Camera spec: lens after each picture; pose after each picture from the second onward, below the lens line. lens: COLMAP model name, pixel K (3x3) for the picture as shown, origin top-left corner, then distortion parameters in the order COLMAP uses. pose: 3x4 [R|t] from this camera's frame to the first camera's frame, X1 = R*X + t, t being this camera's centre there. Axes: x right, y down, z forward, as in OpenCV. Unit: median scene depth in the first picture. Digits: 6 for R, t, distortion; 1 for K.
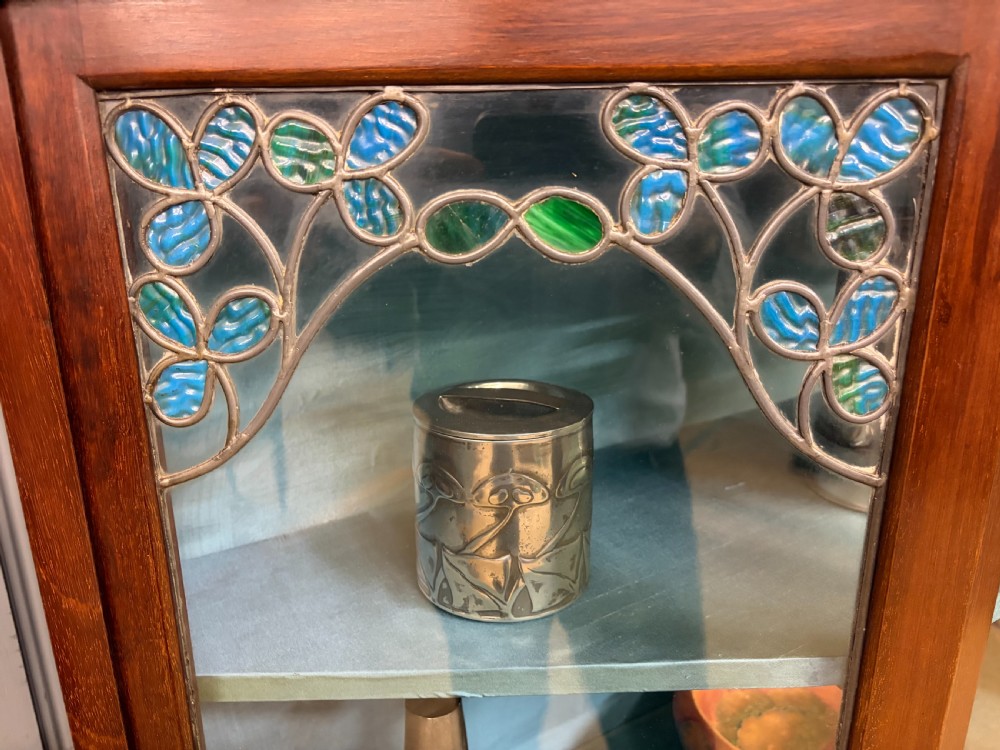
lens RADIAL K [[767.5, 0, 499.3], [0, 767.5, 374.9], [0, 0, 1]] dist [0.042576, -0.056980]
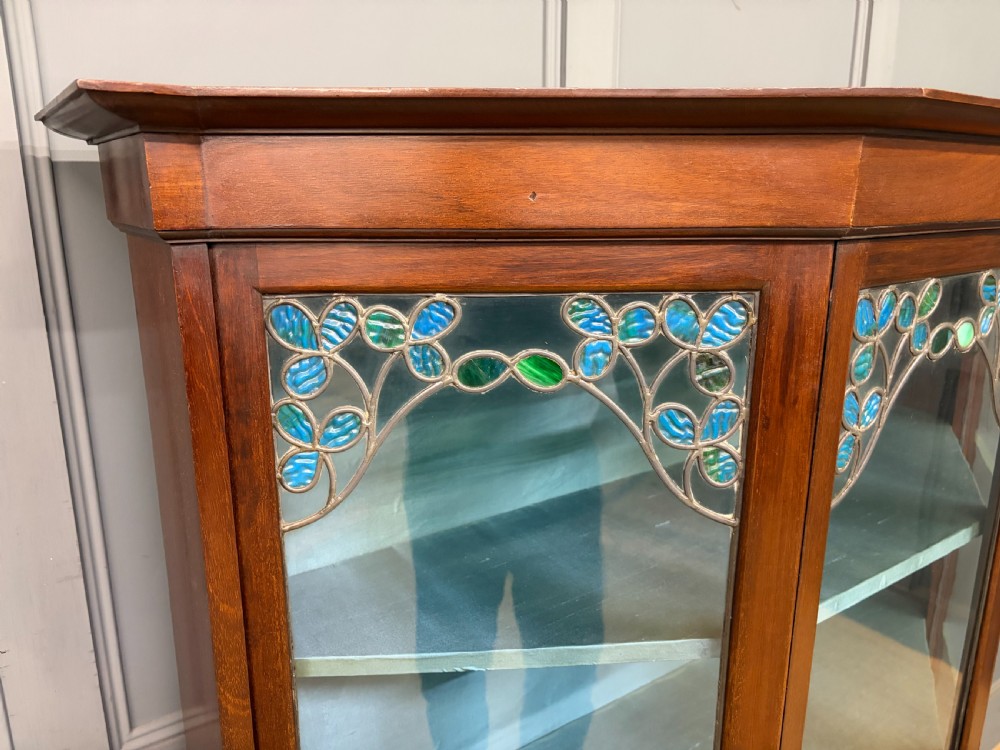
lens RADIAL K [[767.5, 0, 496.3], [0, 767.5, 375.5], [0, 0, 1]] dist [0.042576, -0.056980]
pose [[0.998979, -0.001998, 0.045130, -0.084752], [0.003885, 0.999120, -0.041759, -0.112885], [-0.045007, 0.041892, 0.998108, -0.643359]]
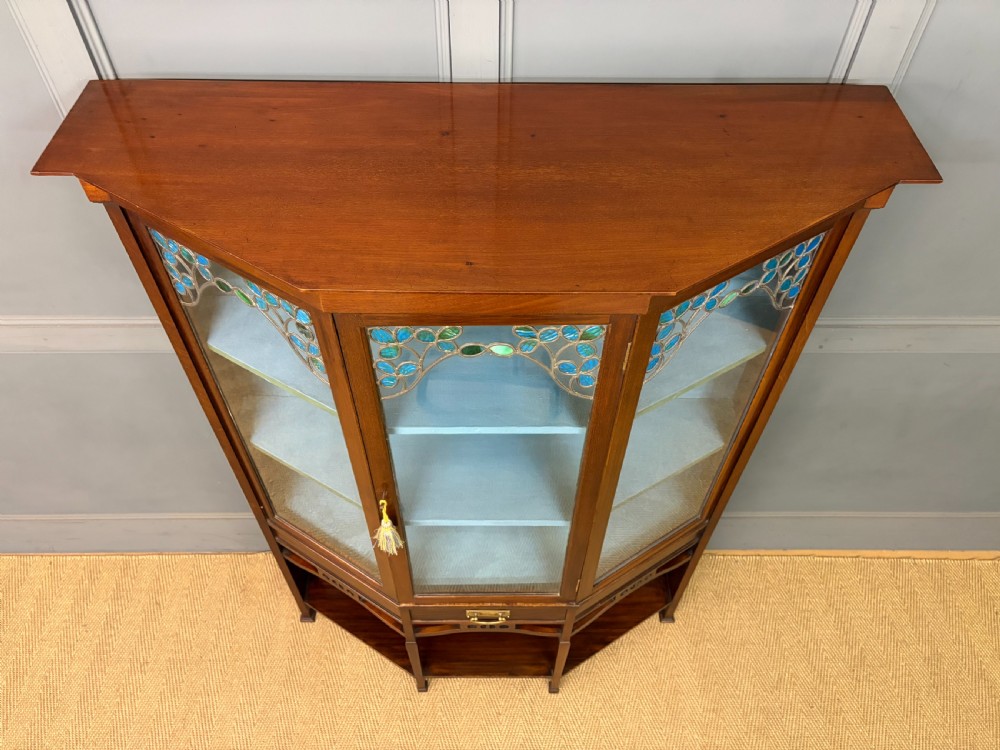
lens RADIAL K [[767.5, 0, 496.1], [0, 767.5, 380.3], [0, 0, 1]] dist [0.042576, -0.056980]
pose [[0.846157, 0.423620, -0.323364, 2.364130], [-0.171497, 0.790927, 0.587387, -2.165992], [0.504586, -0.441566, 0.741898, -1.234051]]
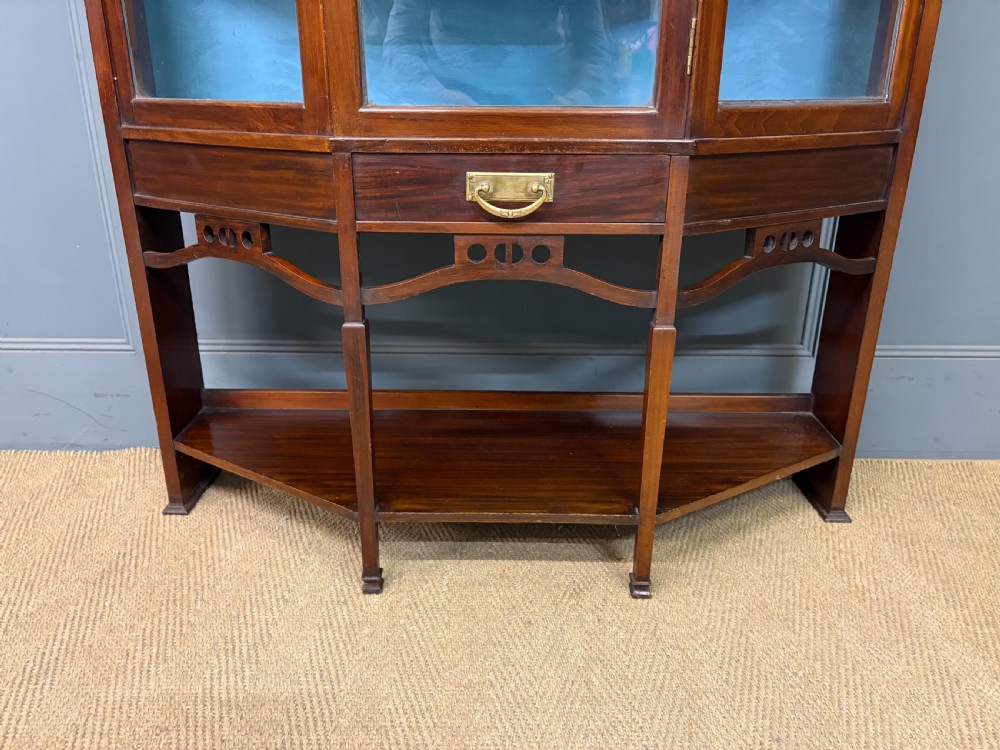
lens RADIAL K [[767.5, 0, 492.3], [0, 767.5, 373.4], [0, 0, 1]] dist [0.042576, -0.056980]
pose [[0.838271, 0.204153, -0.505592, 2.711890], [-0.170456, 0.978904, 0.112654, 2.820160], [0.517924, -0.008254, 0.855387, -0.278783]]
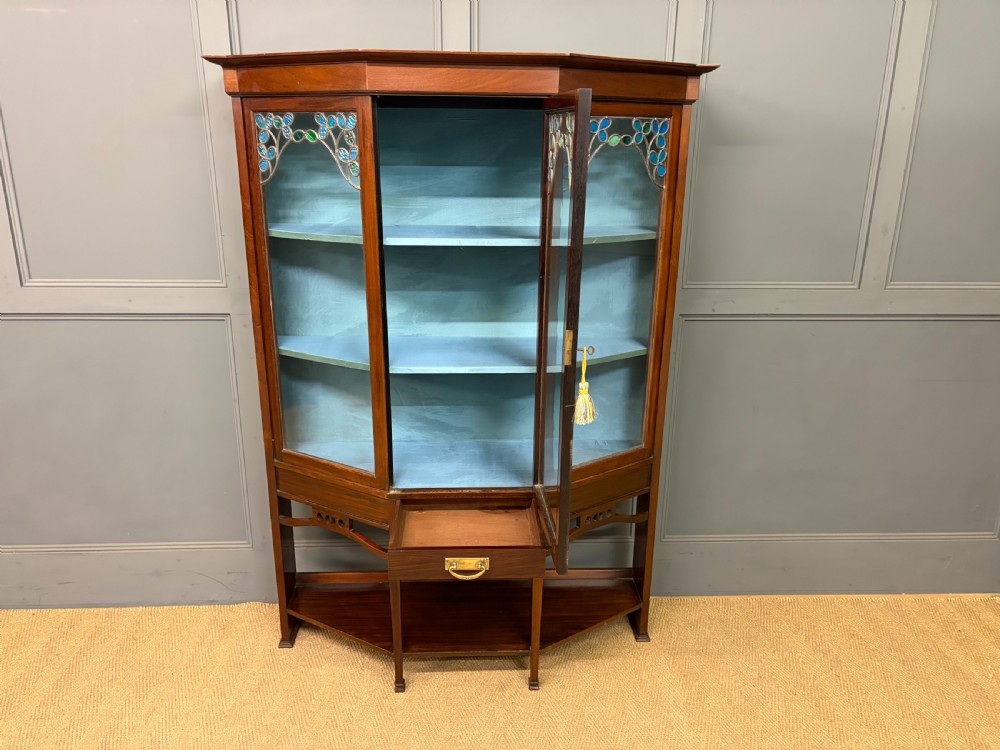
lens RADIAL K [[767.5, 0, 496.9], [0, 767.5, 376.5], [0, 0, 1]] dist [0.042576, -0.056980]
pose [[0.867231, 0.168740, -0.468442, 4.186633], [-0.162248, 0.985242, 0.054530, 1.009866], [0.470730, 0.028714, 0.881810, -3.296869]]
